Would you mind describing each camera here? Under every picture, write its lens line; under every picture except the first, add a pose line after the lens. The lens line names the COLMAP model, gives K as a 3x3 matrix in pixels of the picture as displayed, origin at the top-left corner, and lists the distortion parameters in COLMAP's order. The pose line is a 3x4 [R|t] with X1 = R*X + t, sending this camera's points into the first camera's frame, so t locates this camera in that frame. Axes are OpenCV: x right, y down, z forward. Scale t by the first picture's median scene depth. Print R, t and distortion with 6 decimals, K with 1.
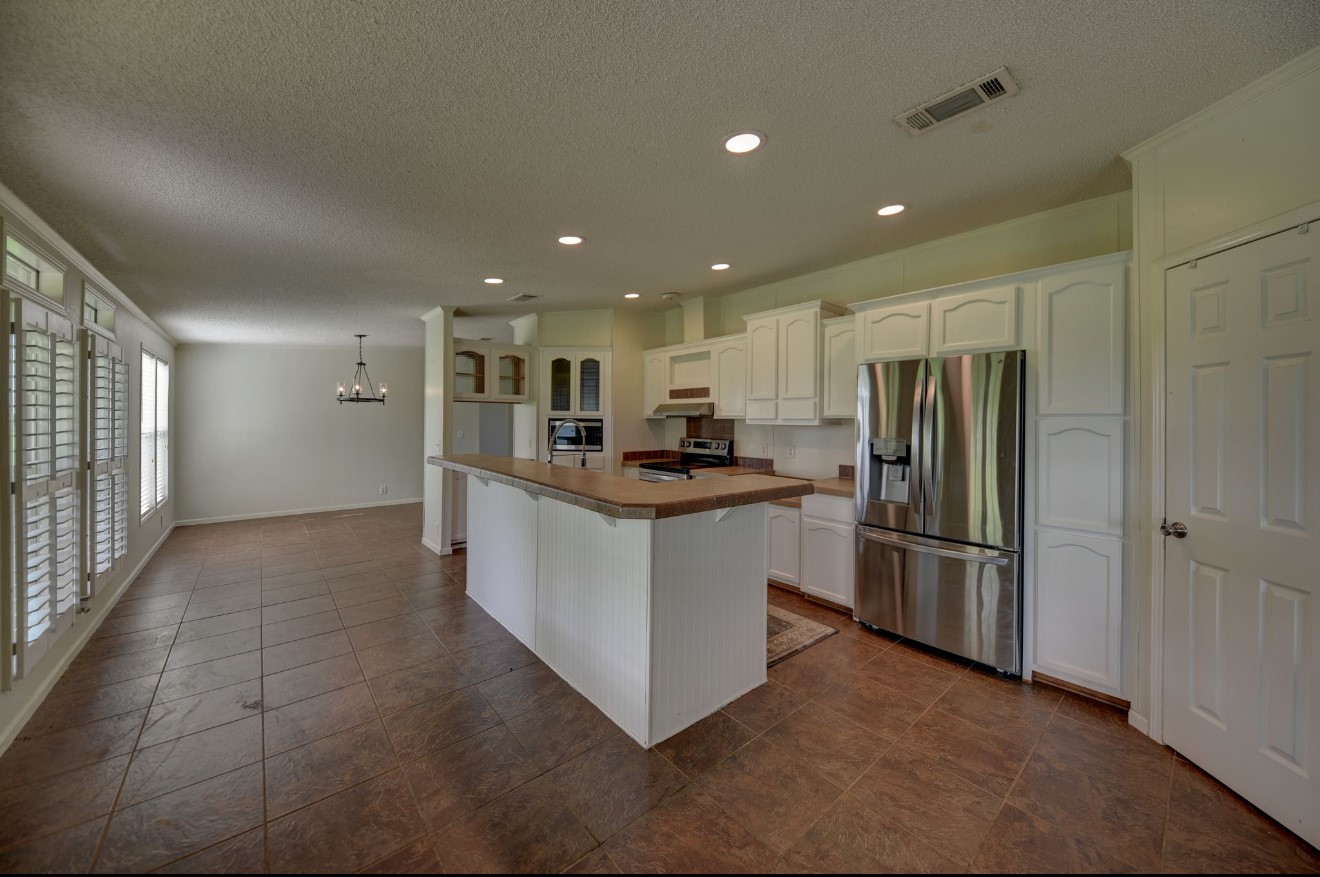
lens RADIAL K [[473.1, 0, 659.8], [0, 473.1, 423.8], [0, 0, 1]] dist [-0.000112, -0.000058]
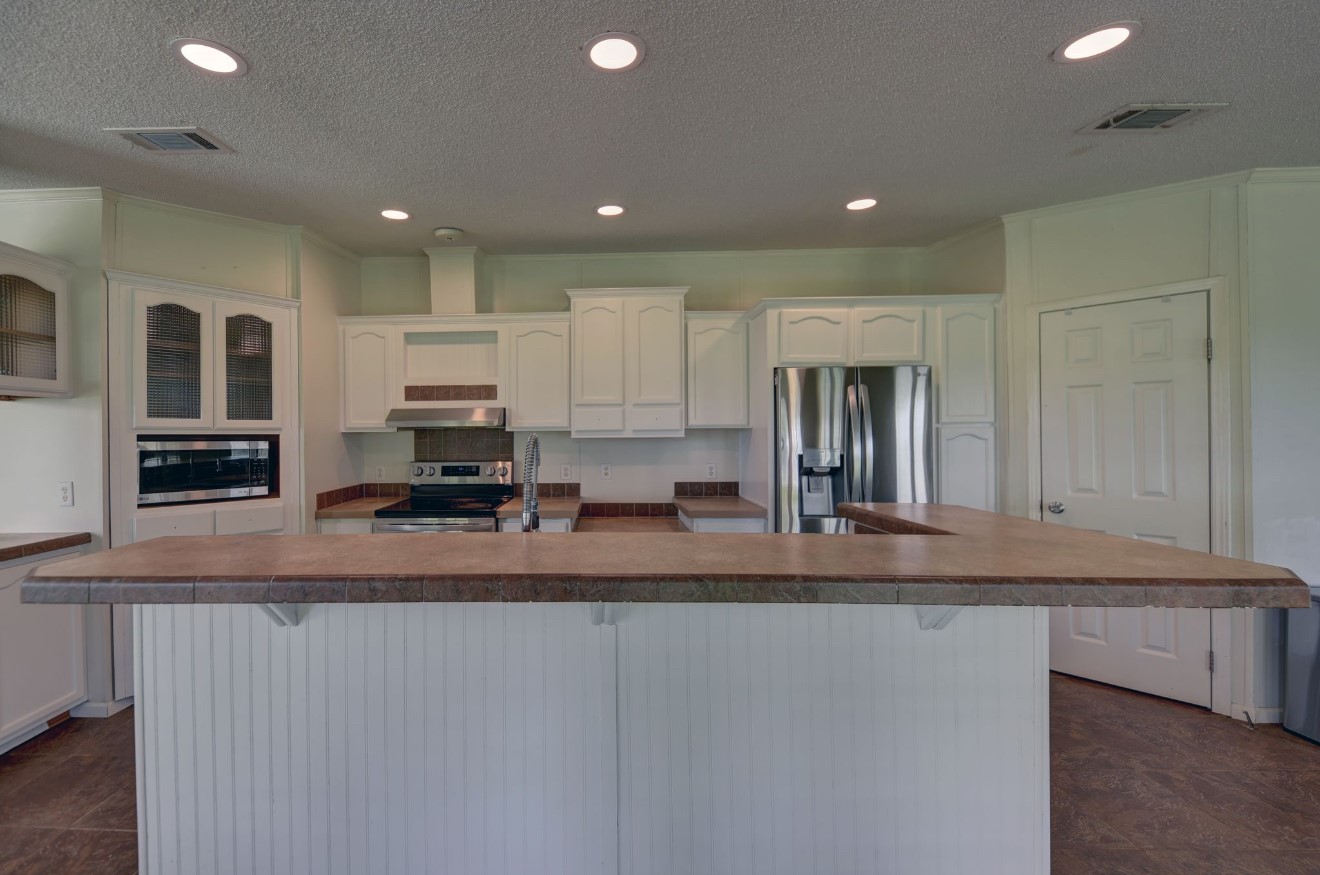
lens RADIAL K [[519.1, 0, 660.0], [0, 519.1, 437.5], [0, 0, 1]] dist [0.001056, 0.000027]
pose [[0.666806, -0.019553, 0.744975, -0.298492], [0.019097, 0.999776, 0.009147, -0.004203], [-0.744986, 0.008127, 0.667030, 0.333877]]
